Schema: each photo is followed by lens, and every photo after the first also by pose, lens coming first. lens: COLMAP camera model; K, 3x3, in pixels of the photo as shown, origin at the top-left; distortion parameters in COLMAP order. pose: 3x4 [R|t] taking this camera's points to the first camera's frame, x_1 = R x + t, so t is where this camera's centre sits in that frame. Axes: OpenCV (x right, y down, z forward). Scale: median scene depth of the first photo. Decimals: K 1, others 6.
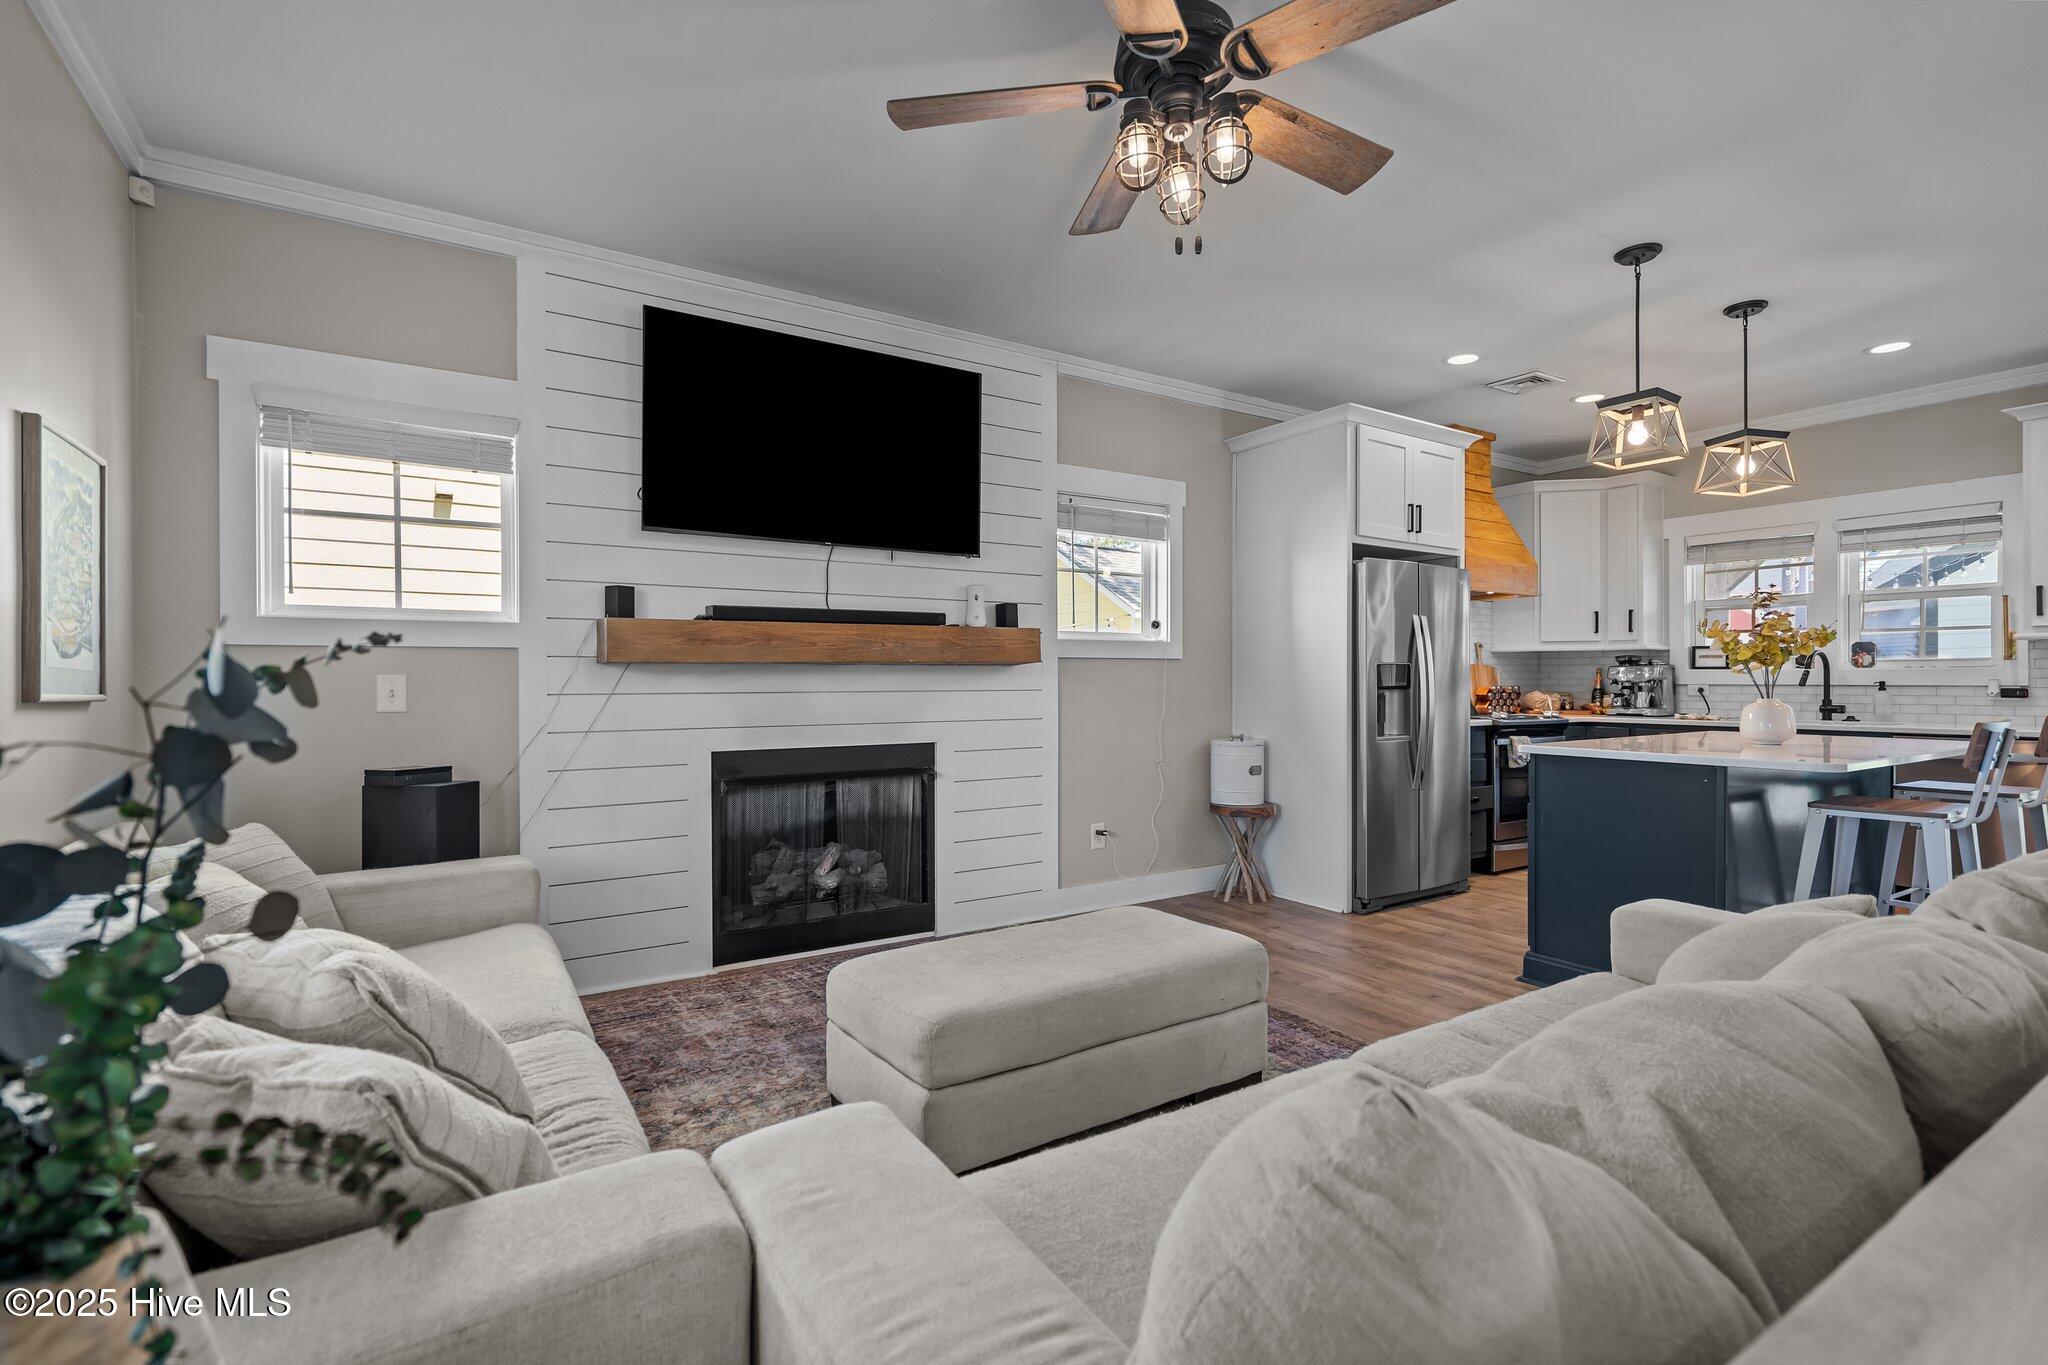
lens RADIAL K [[936.2, 0, 1031.2], [0, 936.2, 684.6], [0, 0, 1]] dist [-0.001139, 0.000477]
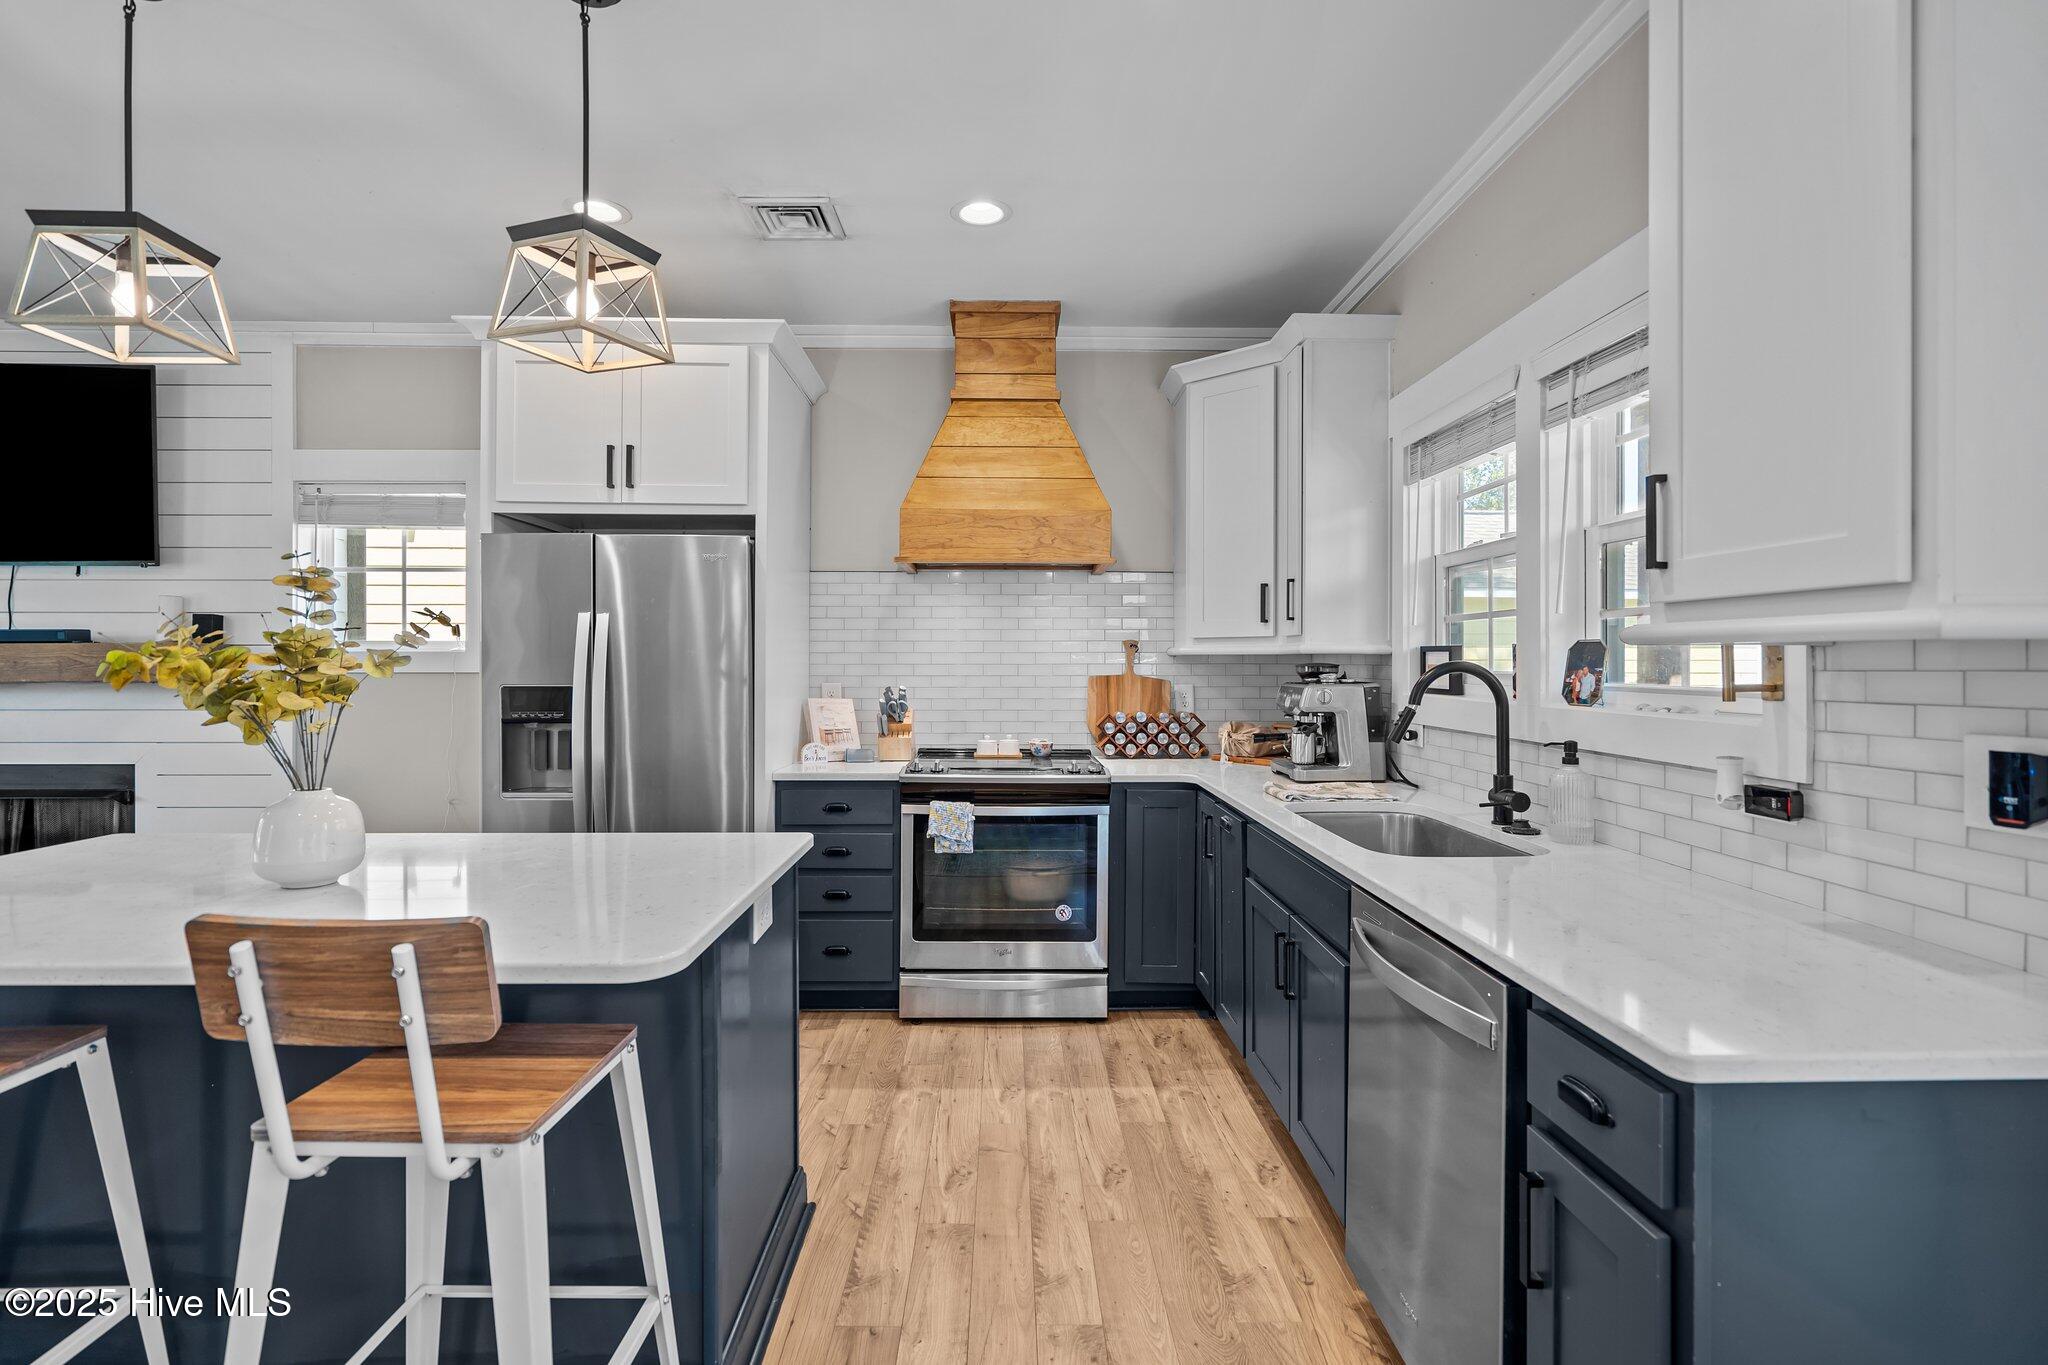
lens RADIAL K [[936.2, 0, 1018.9], [0, 936.2, 669.6], [0, 0, 1]] dist [-0.001139, 0.000477]
pose [[0.849503, 0.007573, -0.527530, 1.009410], [-0.005526, 0.999970, 0.005456, -0.038434], [0.527555, -0.001720, 0.849519, 0.587108]]
